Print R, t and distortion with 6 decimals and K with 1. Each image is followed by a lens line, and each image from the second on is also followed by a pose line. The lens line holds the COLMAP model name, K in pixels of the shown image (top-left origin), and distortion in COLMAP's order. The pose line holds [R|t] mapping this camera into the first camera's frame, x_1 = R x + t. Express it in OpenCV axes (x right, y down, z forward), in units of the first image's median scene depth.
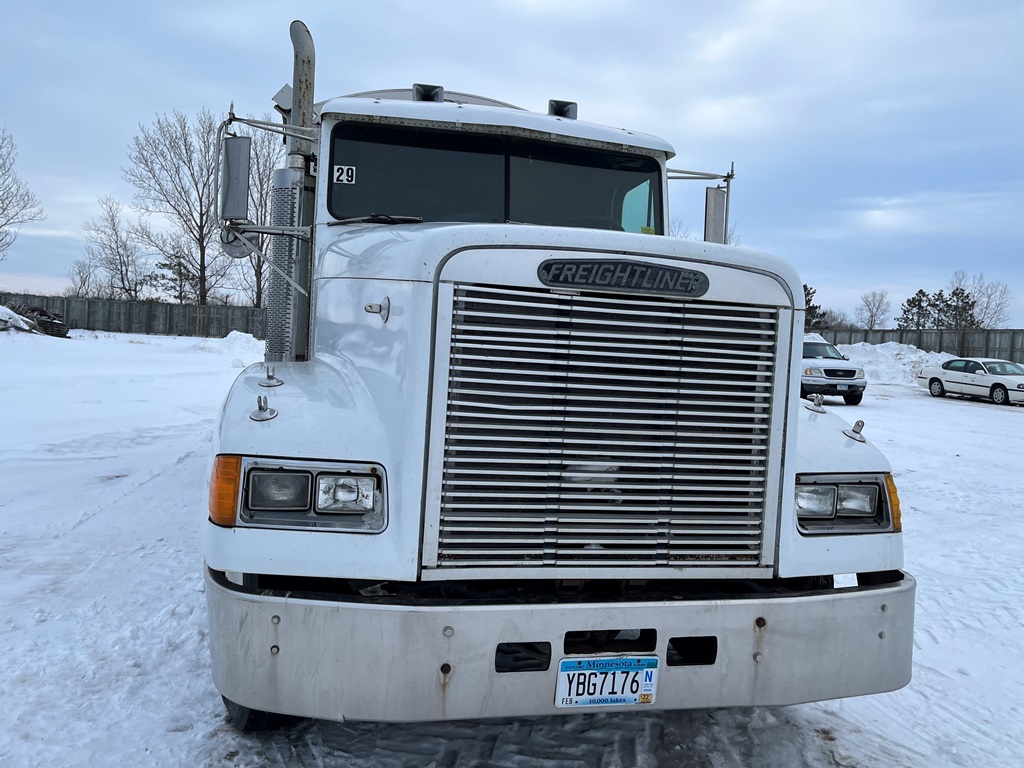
lens RADIAL K [[790.2, 0, 530.5], [0, 790.2, 383.1], [0, 0, 1]] dist [0.071471, -0.086204]
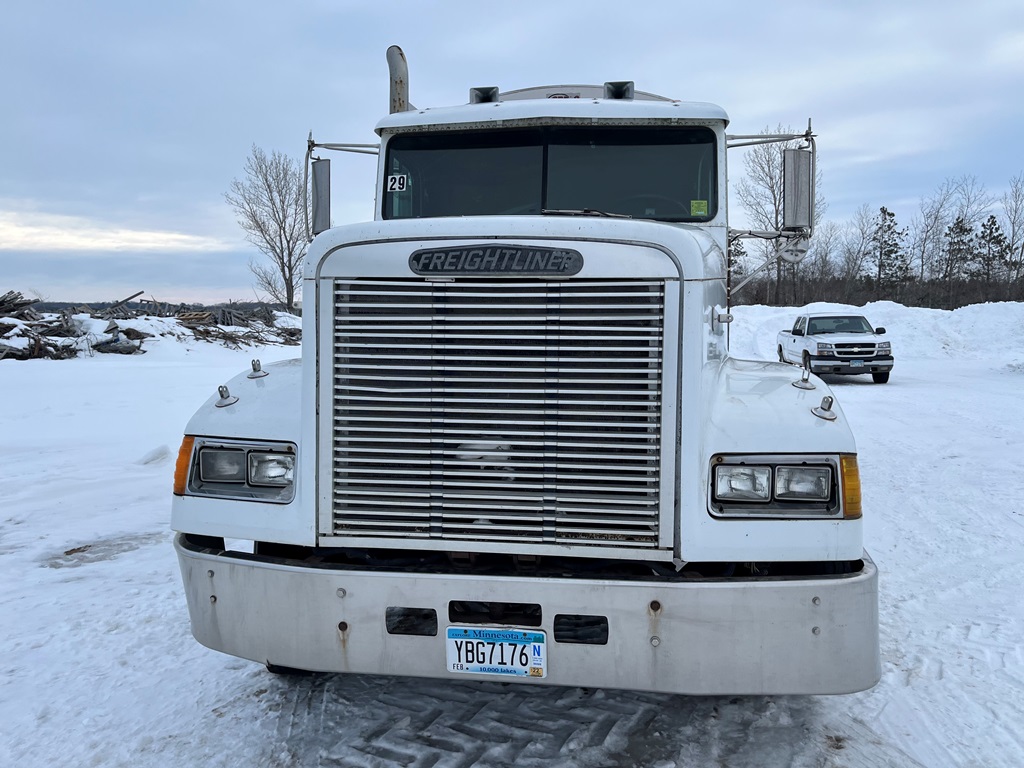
lens RADIAL K [[790.2, 0, 530.5], [0, 790.2, 383.1], [0, 0, 1]] dist [0.071471, -0.086204]
pose [[0.941226, -0.027047, -0.336694, 0.490047], [0.031222, 0.999488, 0.006992, 0.018317], [0.336333, -0.017093, 0.941588, 0.043776]]
